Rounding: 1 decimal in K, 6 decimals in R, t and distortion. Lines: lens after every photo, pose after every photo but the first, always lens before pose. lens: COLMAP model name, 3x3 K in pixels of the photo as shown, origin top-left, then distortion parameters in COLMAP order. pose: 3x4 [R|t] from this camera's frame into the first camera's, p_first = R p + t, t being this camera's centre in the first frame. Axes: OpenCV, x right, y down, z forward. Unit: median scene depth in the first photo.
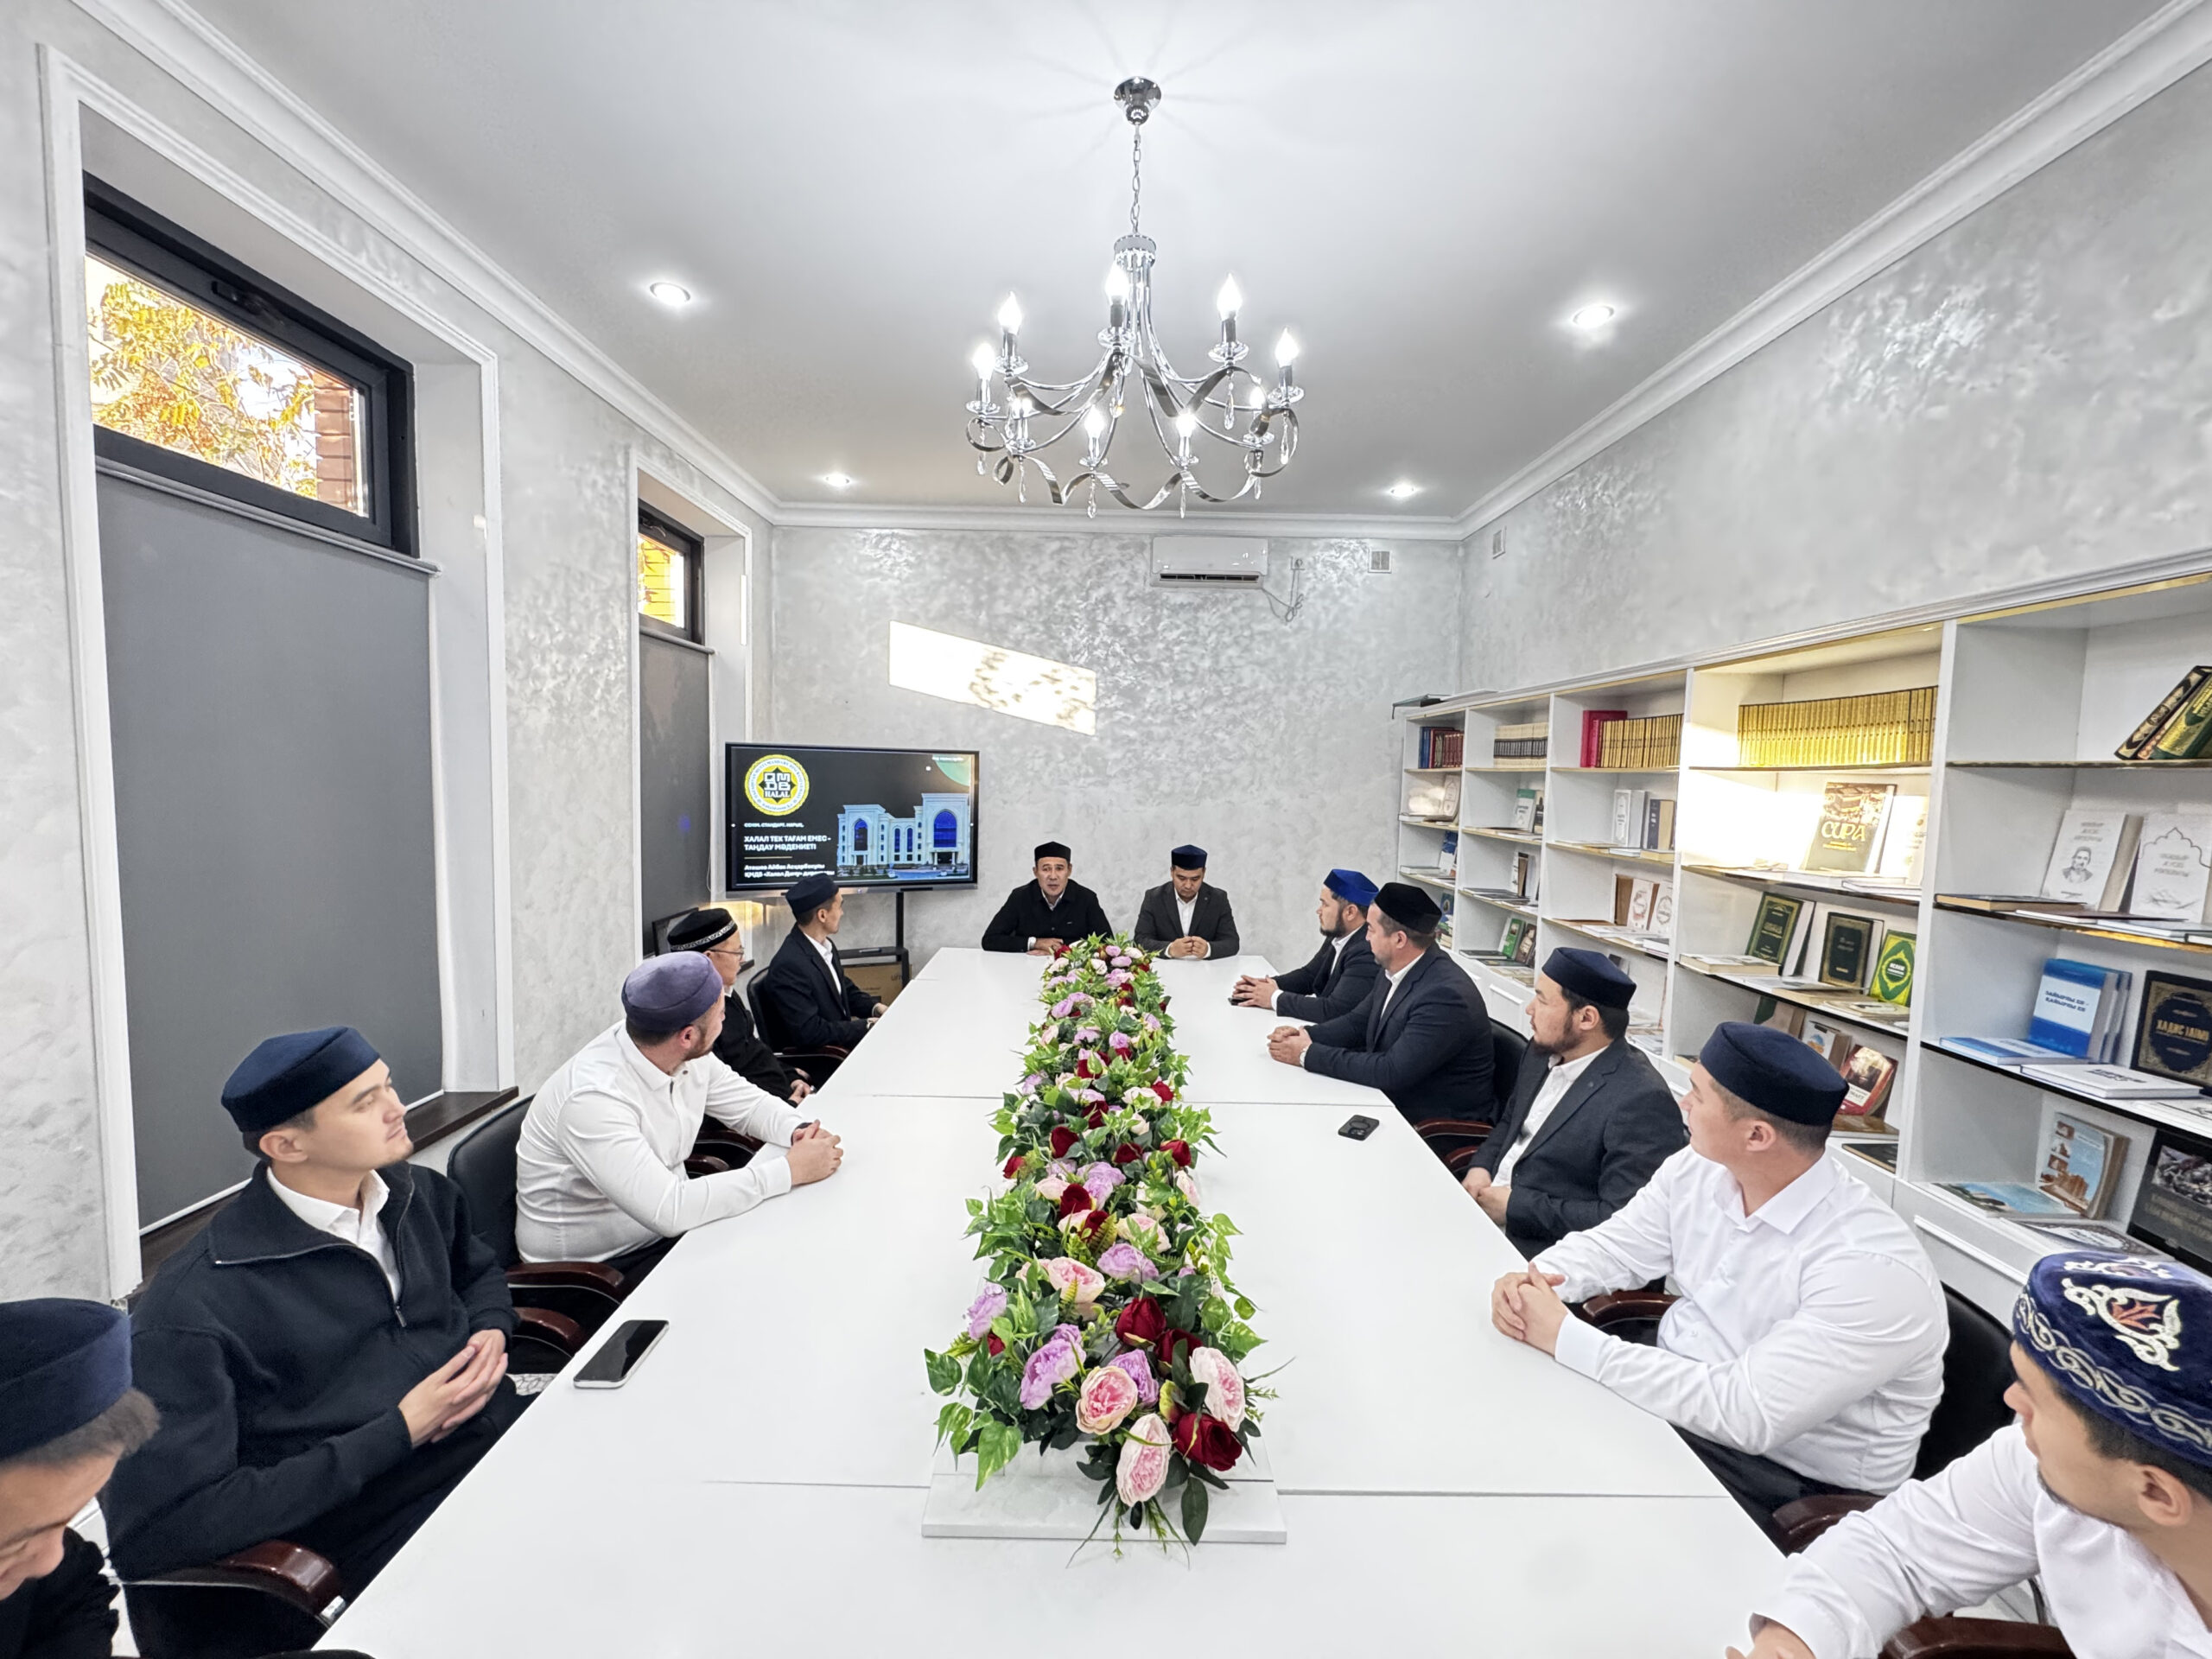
lens RADIAL K [[895.1, 0, 1102.3], [0, 895.1, 839.6], [0, 0, 1]] dist [0.000135, 0.000087]
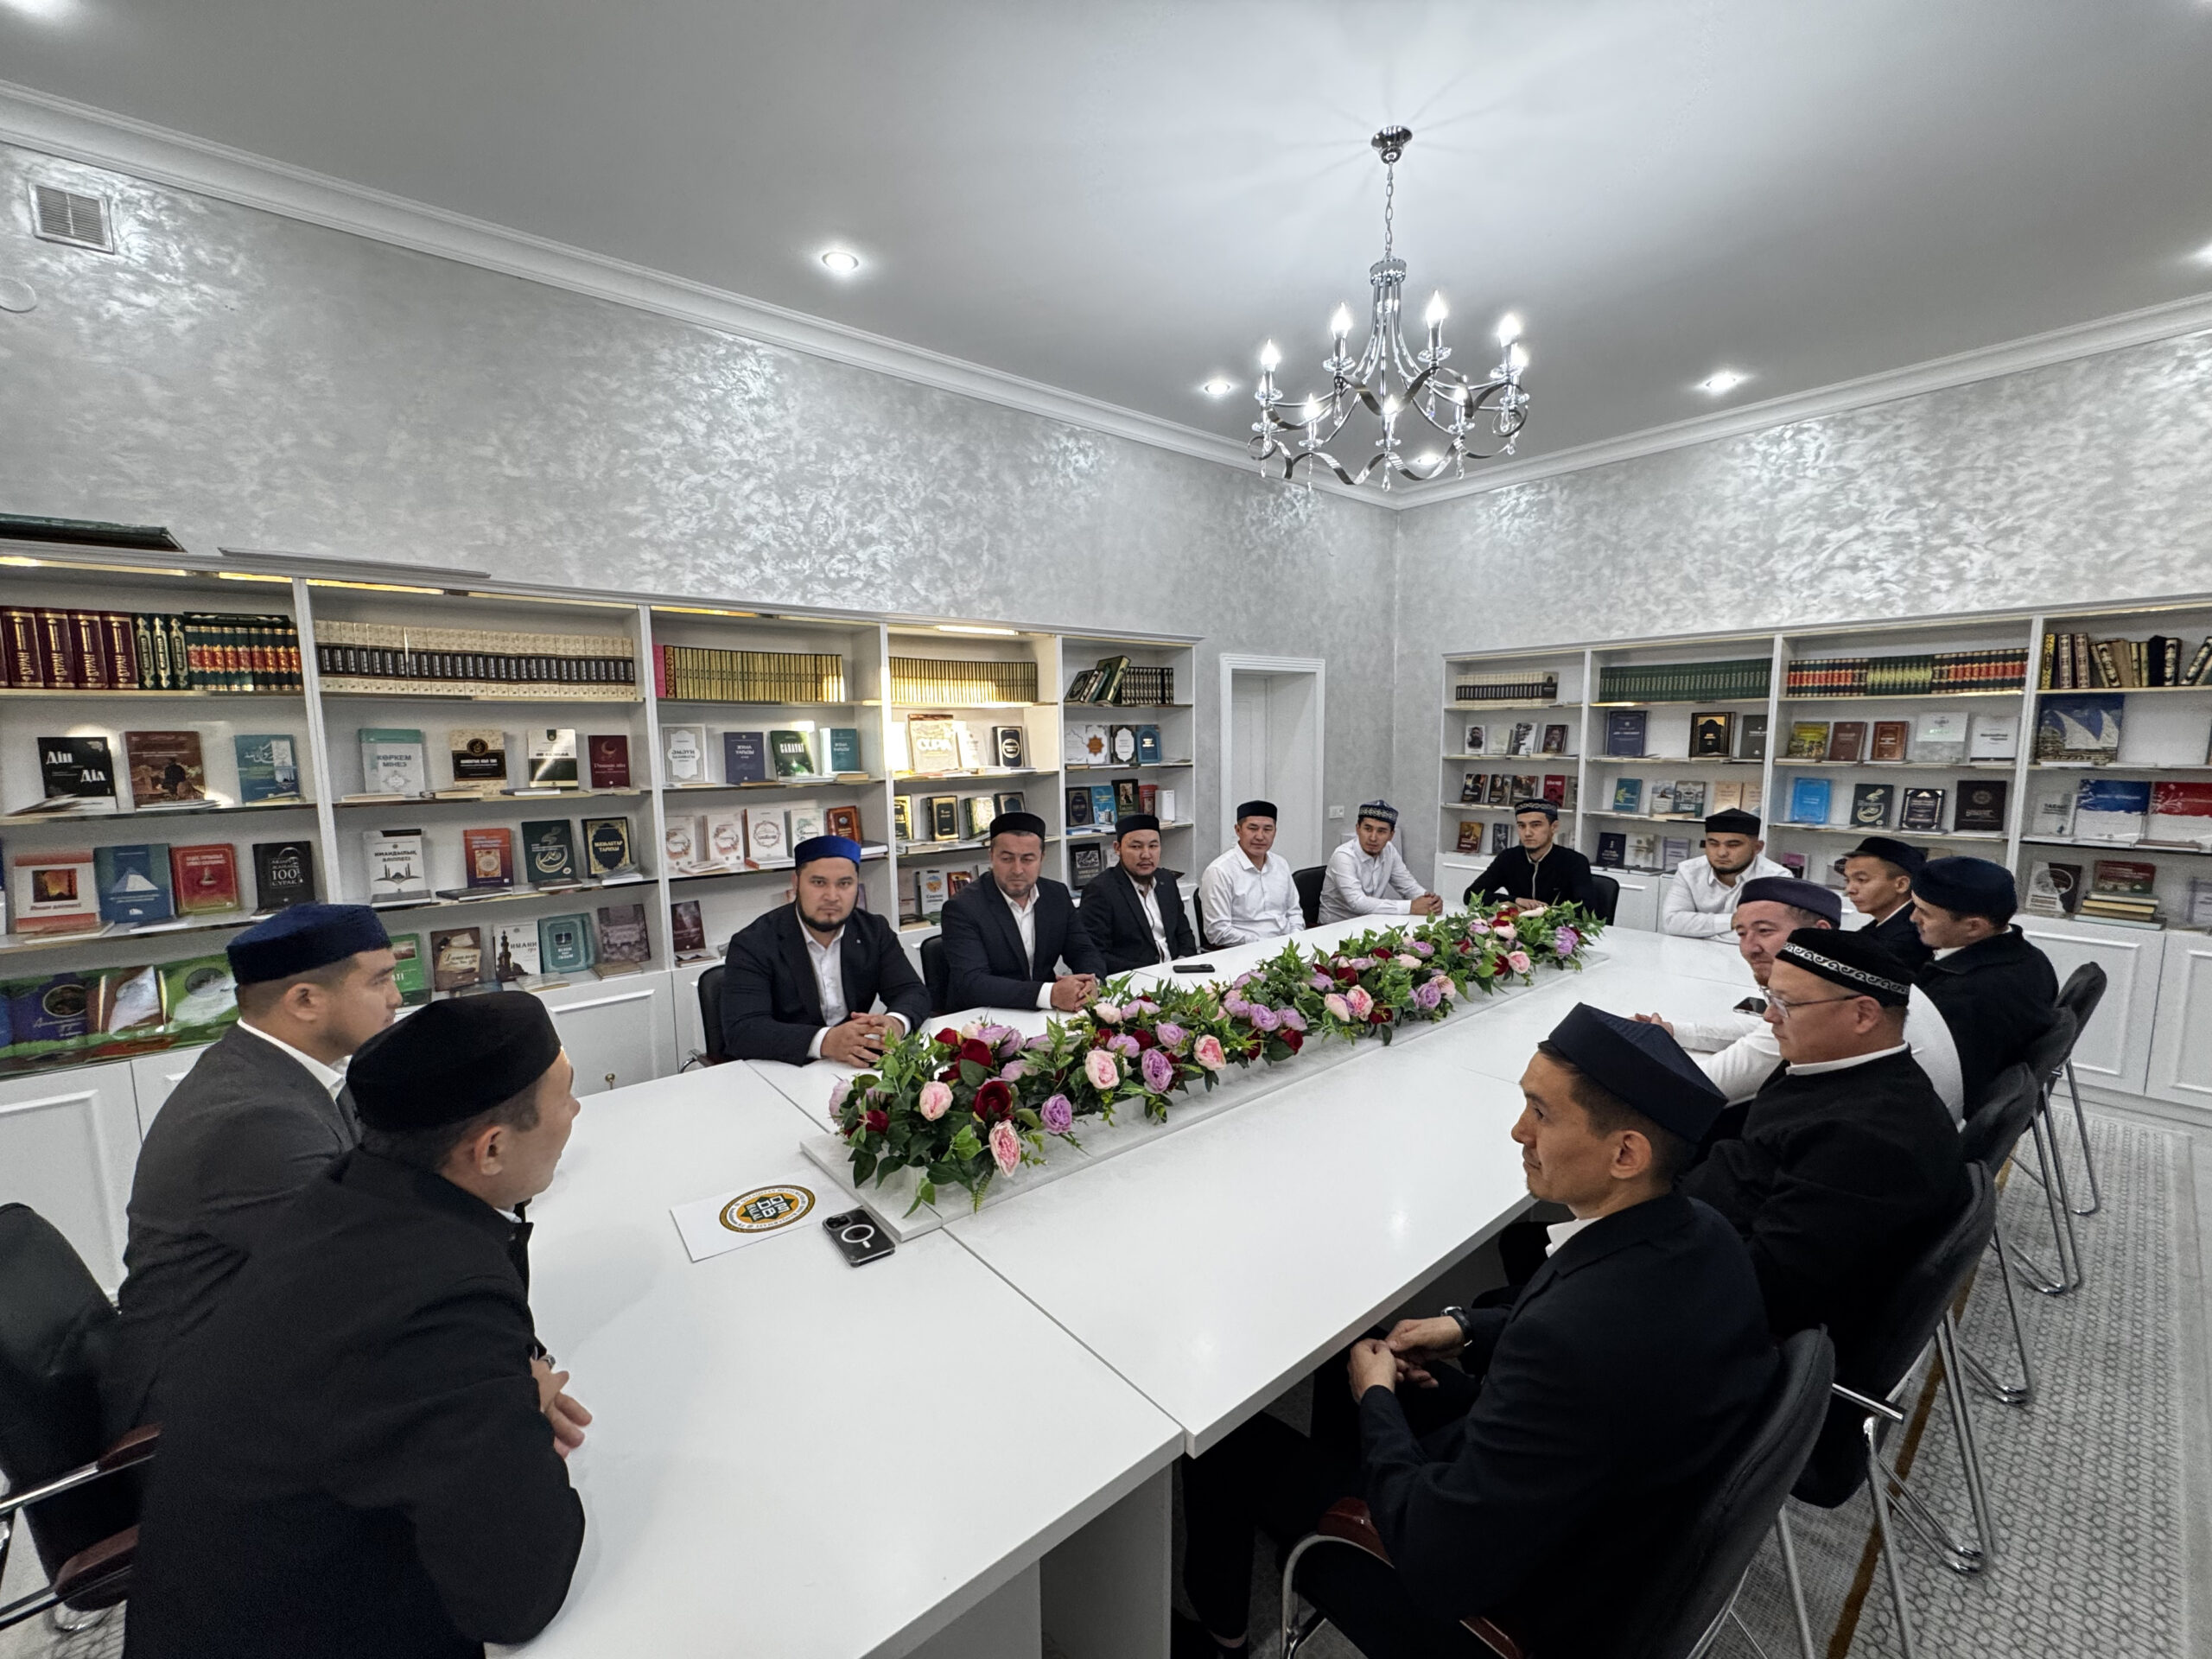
lens RADIAL K [[895.1, 0, 1102.3], [0, 895.1, 839.6], [0, 0, 1]] dist [0.000135, 0.000087]
pose [[-0.639724, -0.114552, 0.760021, -0.616380], [0.045488, 0.981455, 0.186216, -0.131767], [-0.767258, 0.153699, -0.622649, 1.844966]]
